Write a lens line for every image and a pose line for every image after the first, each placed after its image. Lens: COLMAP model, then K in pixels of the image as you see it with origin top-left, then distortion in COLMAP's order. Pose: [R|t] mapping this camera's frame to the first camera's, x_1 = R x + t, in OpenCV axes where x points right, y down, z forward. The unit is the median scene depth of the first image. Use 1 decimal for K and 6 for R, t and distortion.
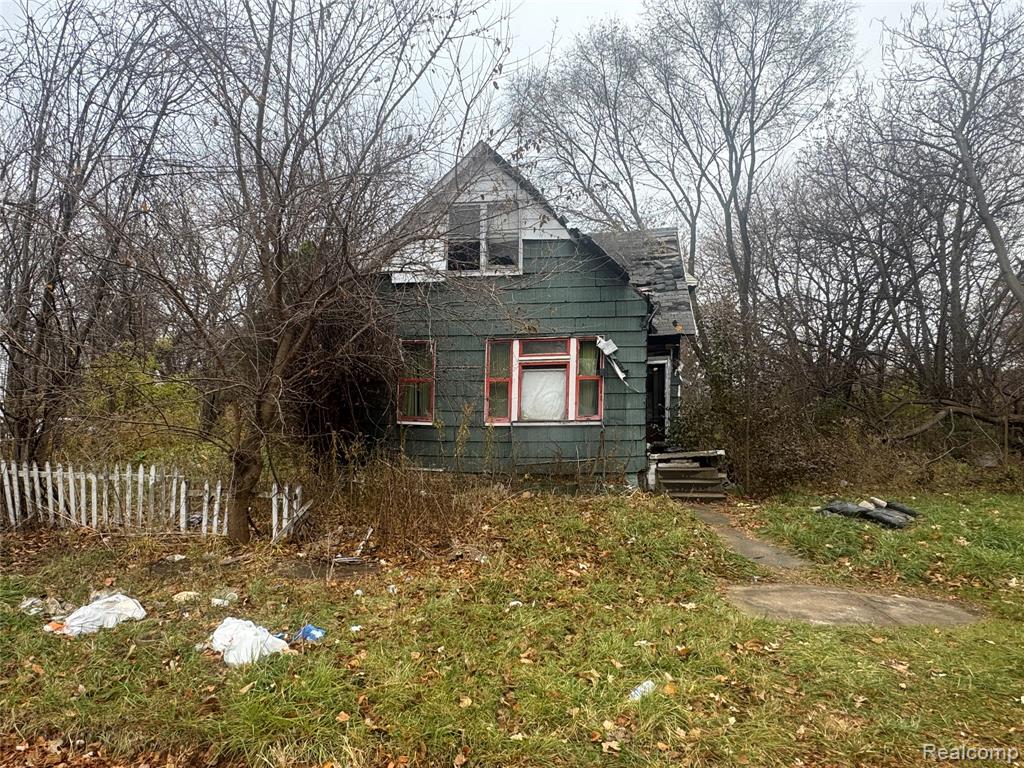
lens RADIAL K [[637.6, 0, 457.3], [0, 637.6, 384.6], [0, 0, 1]] dist [-0.001382, -0.000760]
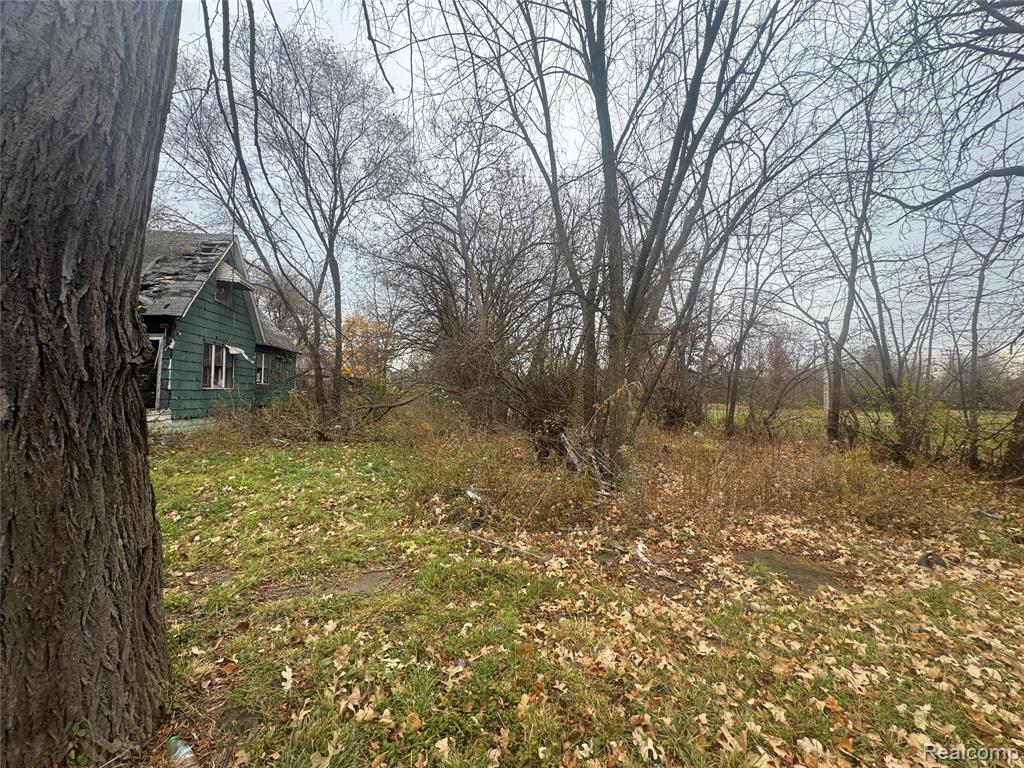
lens RADIAL K [[411.2, 0, 512.0], [0, 411.2, 384.0], [0, 0, 1]] dist [-0.000969, -0.000140]
pose [[0.941262, 0.031161, 0.336237, 0.882851], [-0.038985, 0.999103, 0.016542, 0.012727], [-0.335420, -0.028679, 0.941632, 0.090709]]
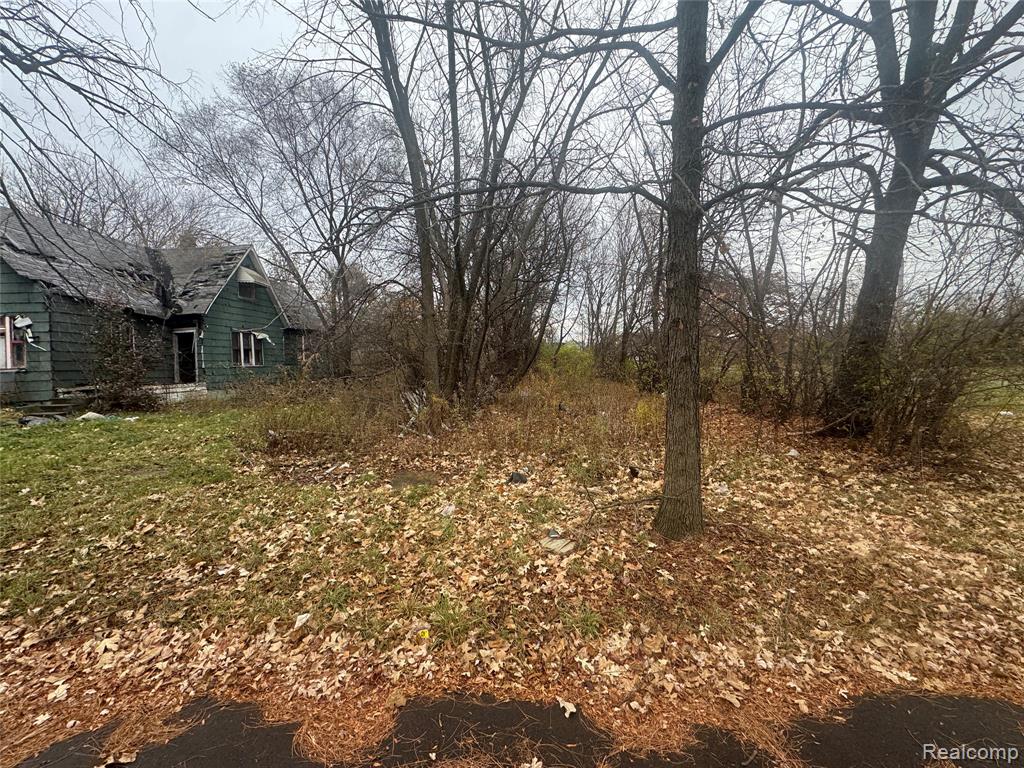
lens RADIAL K [[411.2, 0, 512.0], [0, 411.2, 384.0], [0, 0, 1]] dist [-0.000969, -0.000140]
pose [[0.992556, -0.017496, 0.120528, 1.279582], [0.005829, 0.995318, 0.096479, 0.002310], [-0.121651, -0.095058, 0.988011, -0.165810]]
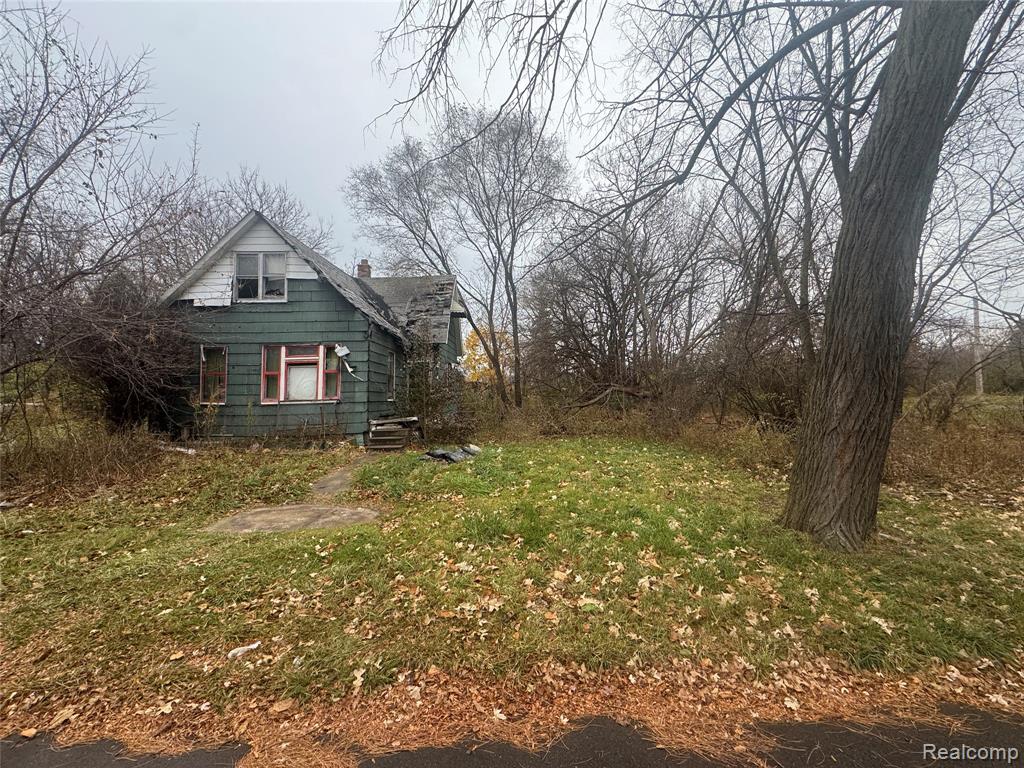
lens RADIAL K [[411.2, 0, 512.0], [0, 411.2, 384.0], [0, 0, 1]] dist [-0.000969, -0.000140]
pose [[0.984019, -0.009687, 0.177800, 0.447066], [0.005750, 0.999727, 0.022645, -0.000674], [-0.177971, -0.021261, 0.983806, -0.037694]]
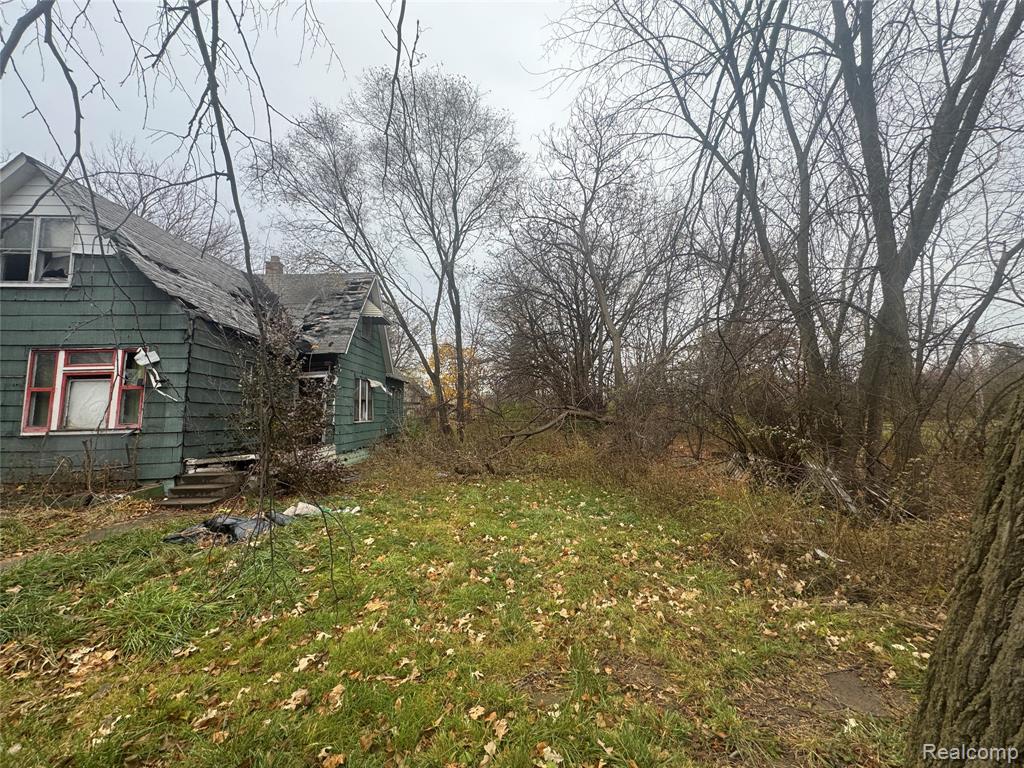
lens RADIAL K [[411.2, 0, 512.0], [0, 411.2, 384.0], [0, 0, 1]] dist [-0.000969, -0.000140]
pose [[0.979108, 0.004722, 0.203286, 0.666130], [0.001445, 0.999544, -0.030176, 0.004531], [-0.203335, 0.029839, 0.978654, 0.214155]]
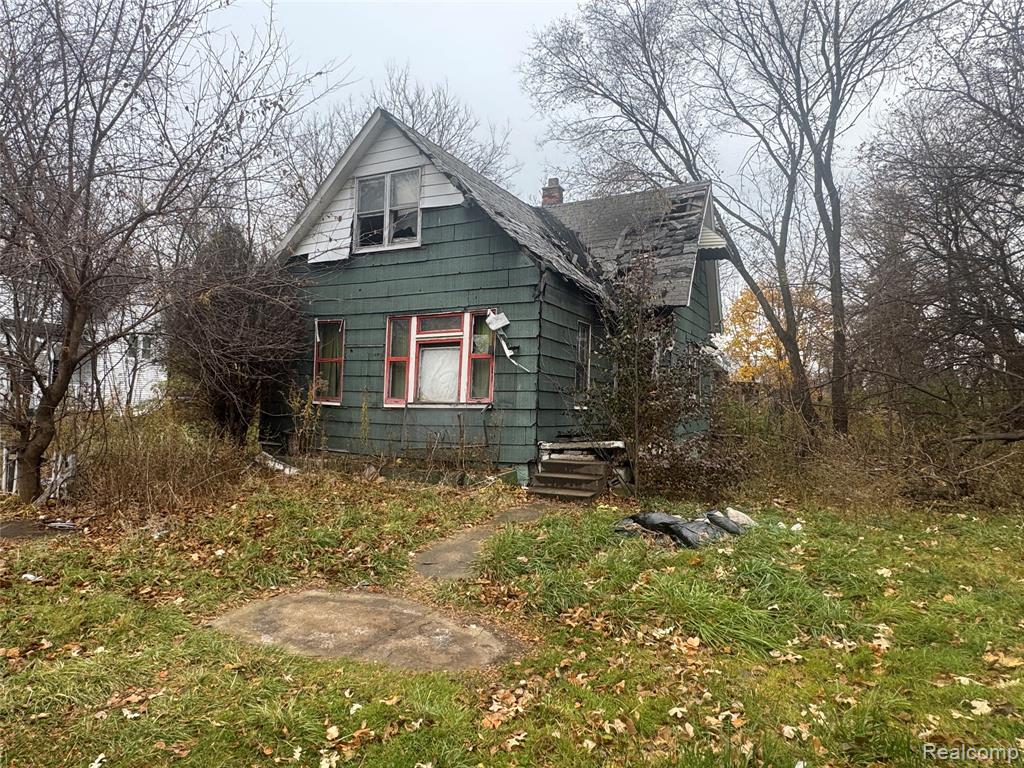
lens RADIAL K [[637.6, 0, 457.3], [0, 637.6, 384.6], [0, 0, 1]] dist [-0.001382, -0.000760]
pose [[0.942701, 0.009406, -0.333508, 0.468267], [-0.002642, 0.999782, 0.020729, 0.010727], [0.333630, -0.018661, 0.942520, 0.134944]]
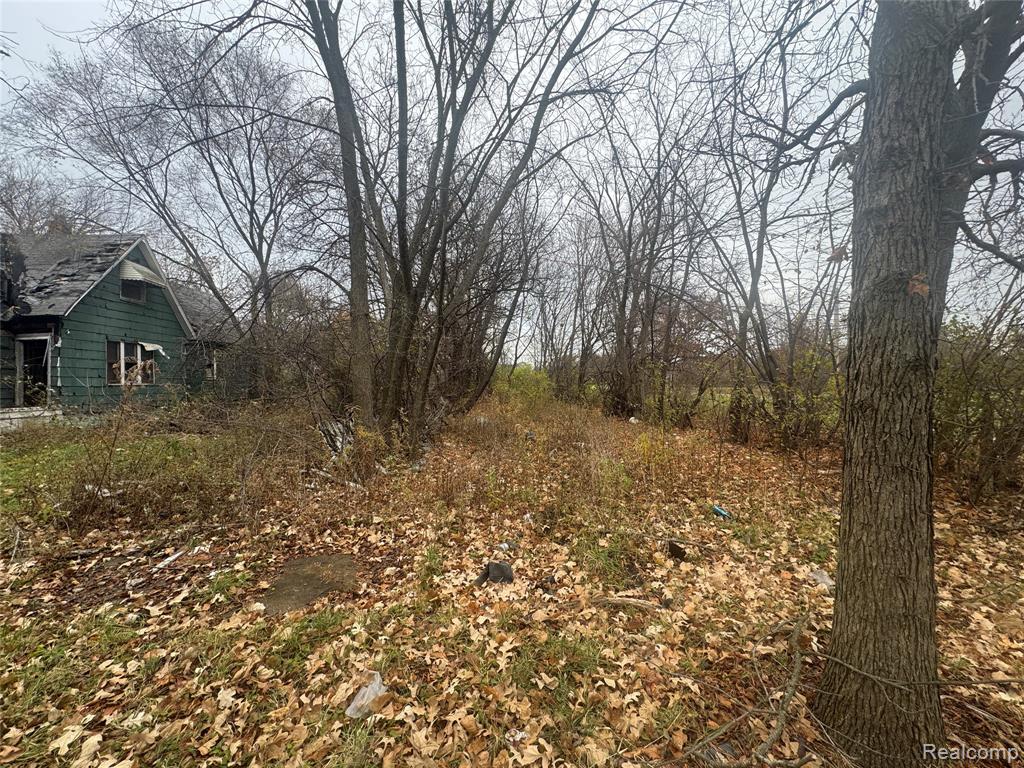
lens RADIAL K [[411.2, 0, 512.0], [0, 411.2, 384.0], [0, 0, 1]] dist [-0.000969, -0.000140]
pose [[0.969404, -0.002530, 0.245458, 1.282638], [-0.008187, 0.999057, 0.042629, 0.015435], [-0.245335, -0.043334, 0.968469, 0.022441]]
